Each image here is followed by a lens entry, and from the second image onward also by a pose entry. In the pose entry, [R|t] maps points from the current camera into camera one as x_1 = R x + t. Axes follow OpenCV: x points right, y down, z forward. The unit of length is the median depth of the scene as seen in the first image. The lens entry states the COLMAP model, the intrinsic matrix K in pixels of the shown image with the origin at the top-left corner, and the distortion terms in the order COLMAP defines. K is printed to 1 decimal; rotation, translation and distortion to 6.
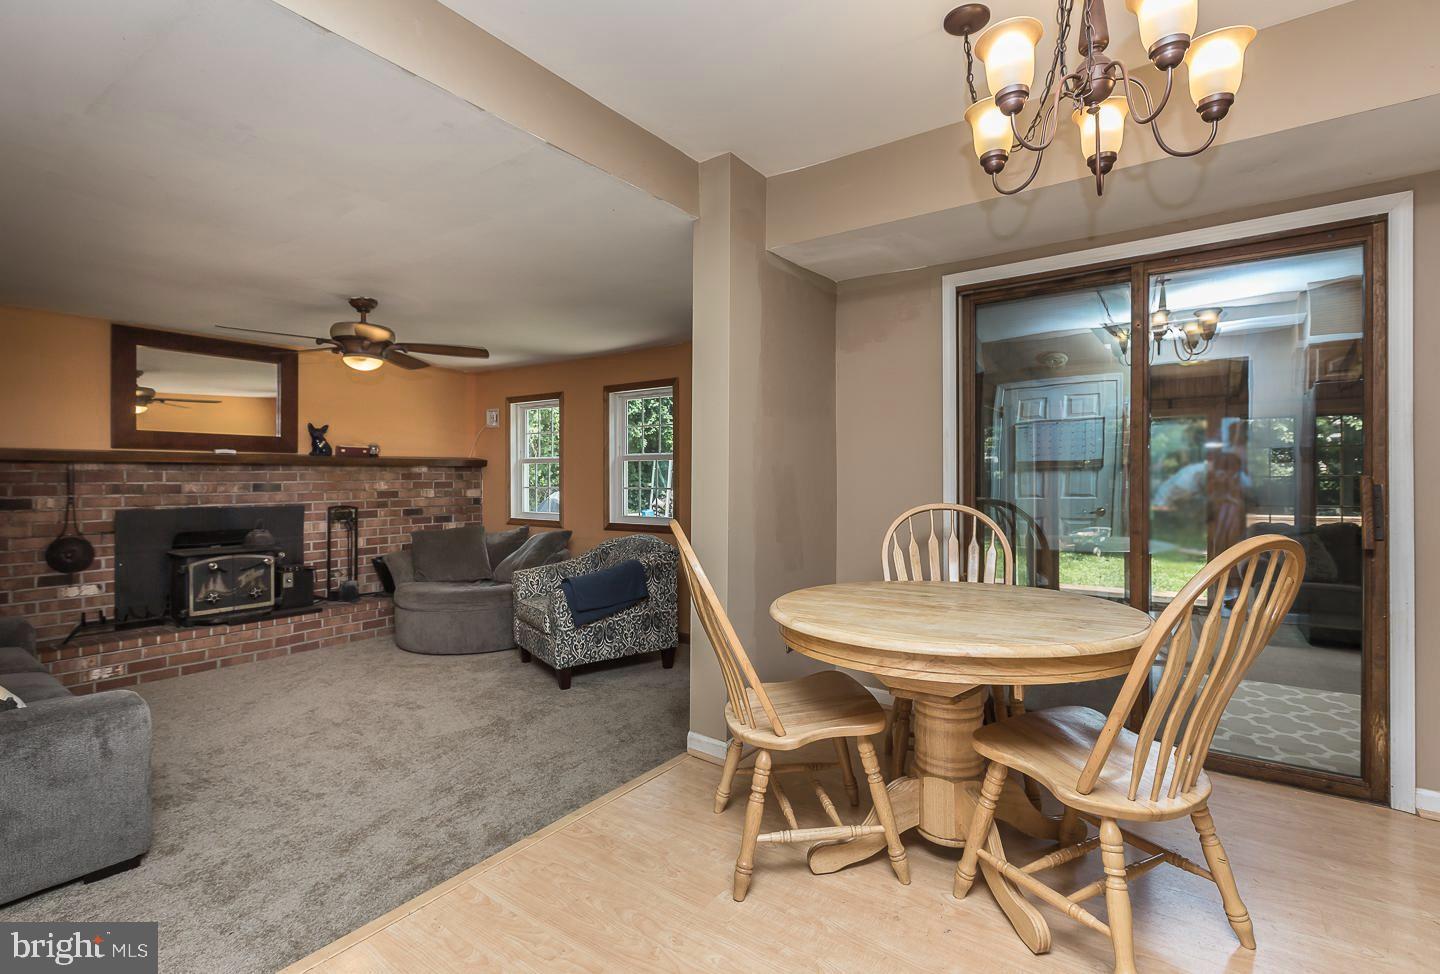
lens RADIAL K [[662.7, 0, 721.6], [0, 662.7, 481.5], [0, 0, 1]] dist [-0.001391, 0.000458]
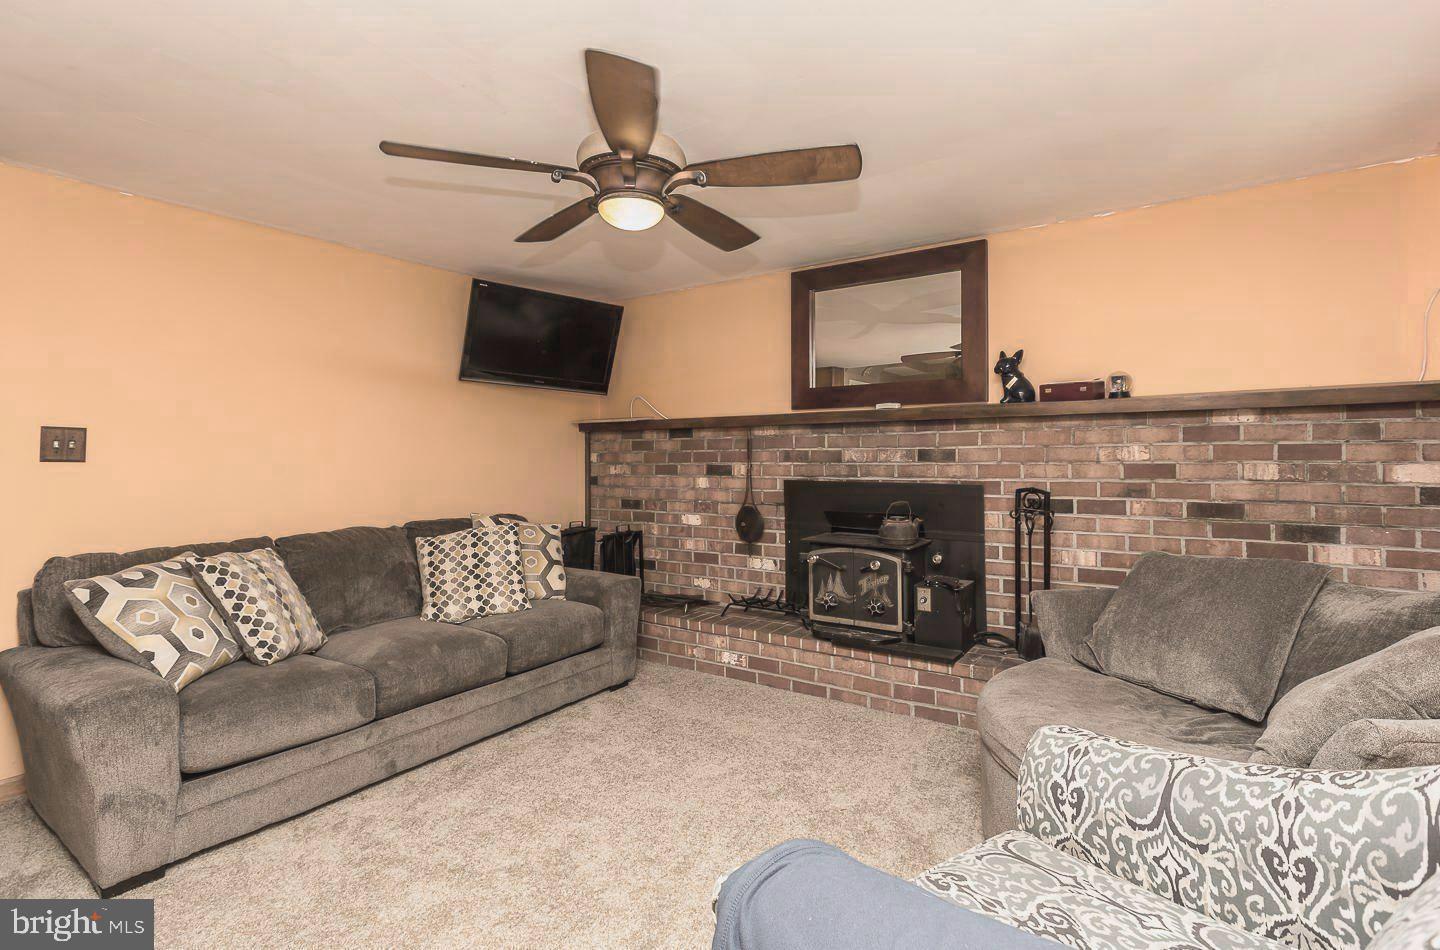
lens RADIAL K [[662.7, 0, 726.8], [0, 662.7, 451.6], [0, 0, 1]] dist [-0.001391, 0.000458]
pose [[0.047523, -0.012885, -0.998787, -0.023024], [-0.005653, 0.999897, -0.013168, 0.015970], [0.998854, 0.006271, 0.047445, 0.798270]]
